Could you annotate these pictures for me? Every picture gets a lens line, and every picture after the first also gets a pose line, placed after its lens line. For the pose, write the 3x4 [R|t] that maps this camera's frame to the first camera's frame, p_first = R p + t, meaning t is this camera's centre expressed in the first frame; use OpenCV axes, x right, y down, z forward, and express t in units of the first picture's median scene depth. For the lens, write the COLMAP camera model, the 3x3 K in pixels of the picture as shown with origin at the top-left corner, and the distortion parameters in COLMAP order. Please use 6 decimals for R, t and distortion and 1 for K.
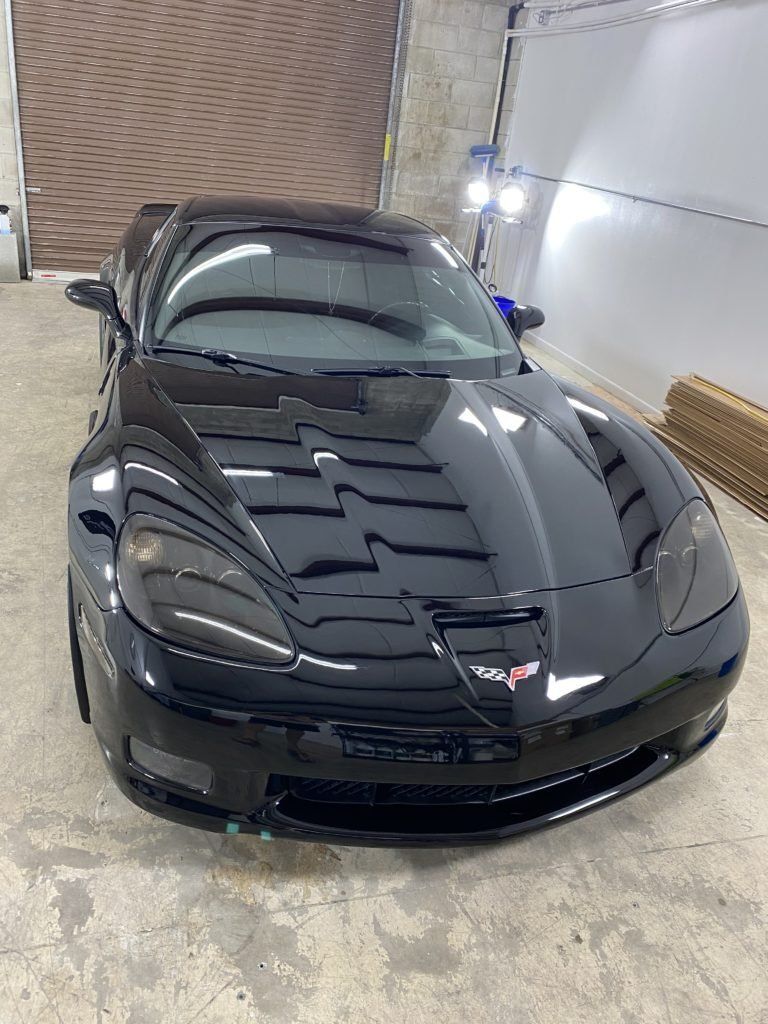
lens RADIAL K [[793.4, 0, 378.7], [0, 793.4, 508.2], [0, 0, 1]] dist [0.017393, -0.019861]
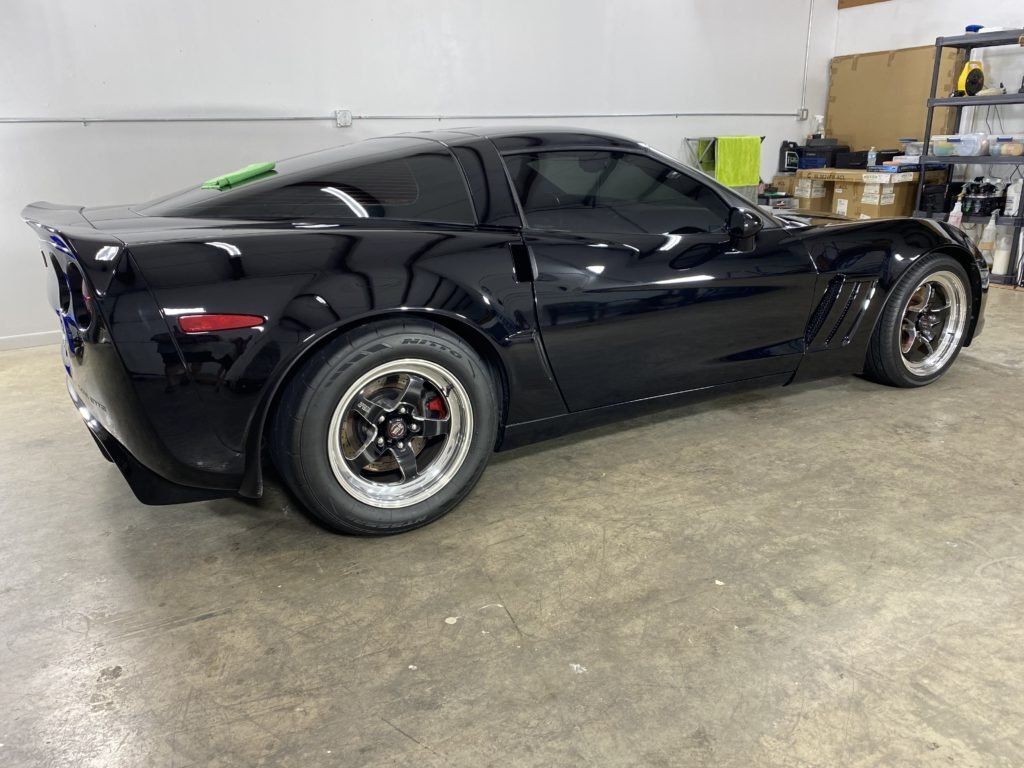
lens RADIAL K [[793.4, 0, 504.9], [0, 793.4, 378.8], [0, 0, 1]] dist [0.017393, -0.019861]
pose [[-0.271365, -0.378543, 0.884910, -1.879165], [0.416036, 0.782945, 0.462506, -1.070359], [-0.867914, 0.493662, -0.054977, 2.215518]]
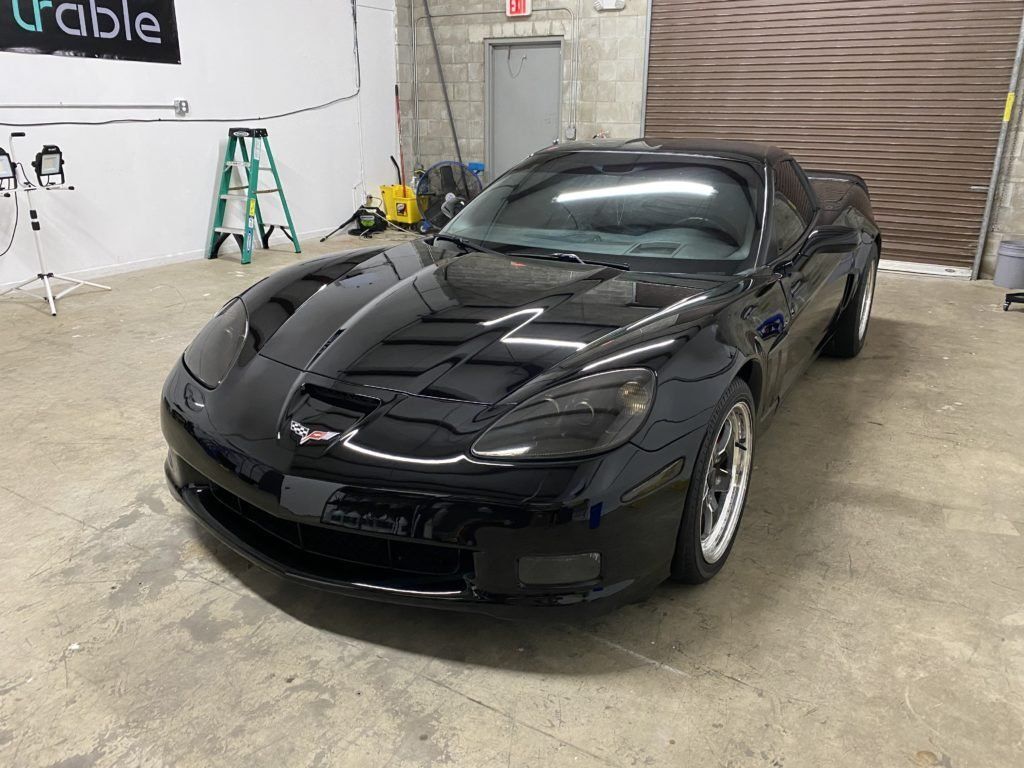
lens RADIAL K [[793.4, 0, 513.2], [0, 793.4, 388.4], [0, 0, 1]] dist [0.017393, -0.019861]
pose [[0.686756, 0.142245, -0.712834, 1.120601], [-0.256518, 0.964998, -0.054570, 0.117168], [0.680121, 0.220331, 0.699206, 0.317617]]
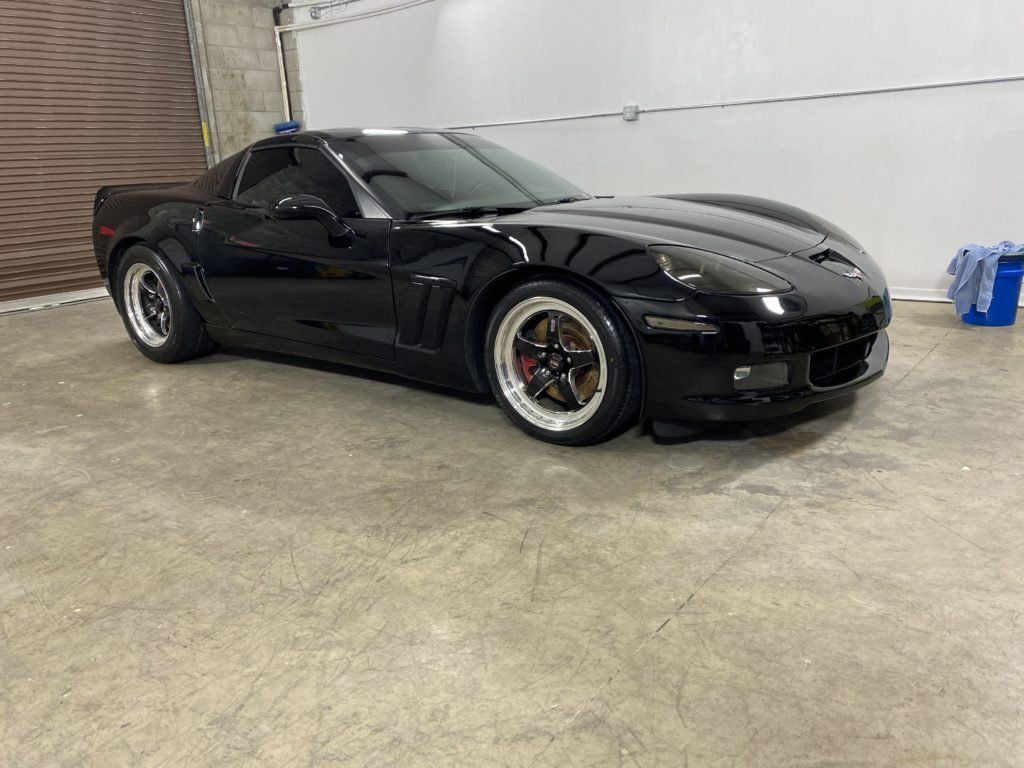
lens RADIAL K [[794.5, 0, 520.1], [0, 794.5, 374.0], [0, 0, 1]] dist [0.015454, -0.001116]
pose [[0.773572, -0.302098, 0.557066, -1.292870], [0.391988, 0.918817, -0.046059, 0.186324], [-0.497927, 0.253993, 0.829190, -0.012760]]
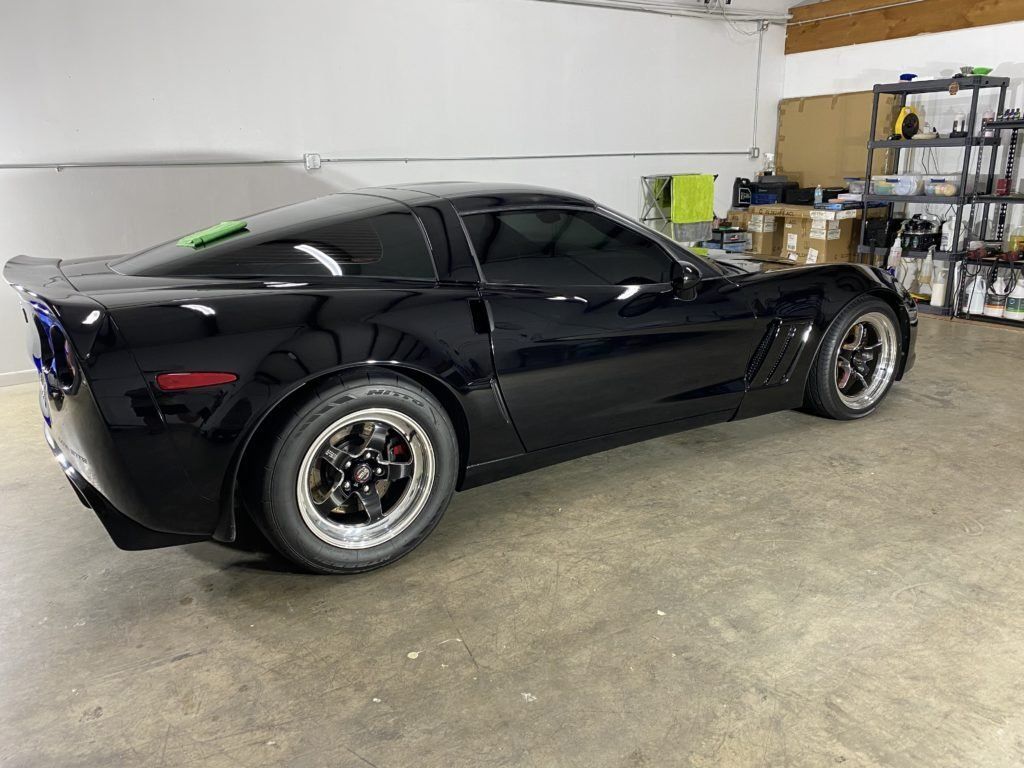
lens RADIAL K [[793.4, 0, 511.8], [0, 793.4, 373.2], [0, 0, 1]] dist [0.017393, -0.019861]
pose [[-0.313108, -0.347671, 0.883792, -1.957548], [0.404172, 0.793329, 0.455273, -1.141902], [-0.859423, 0.499754, -0.107879, 2.178192]]
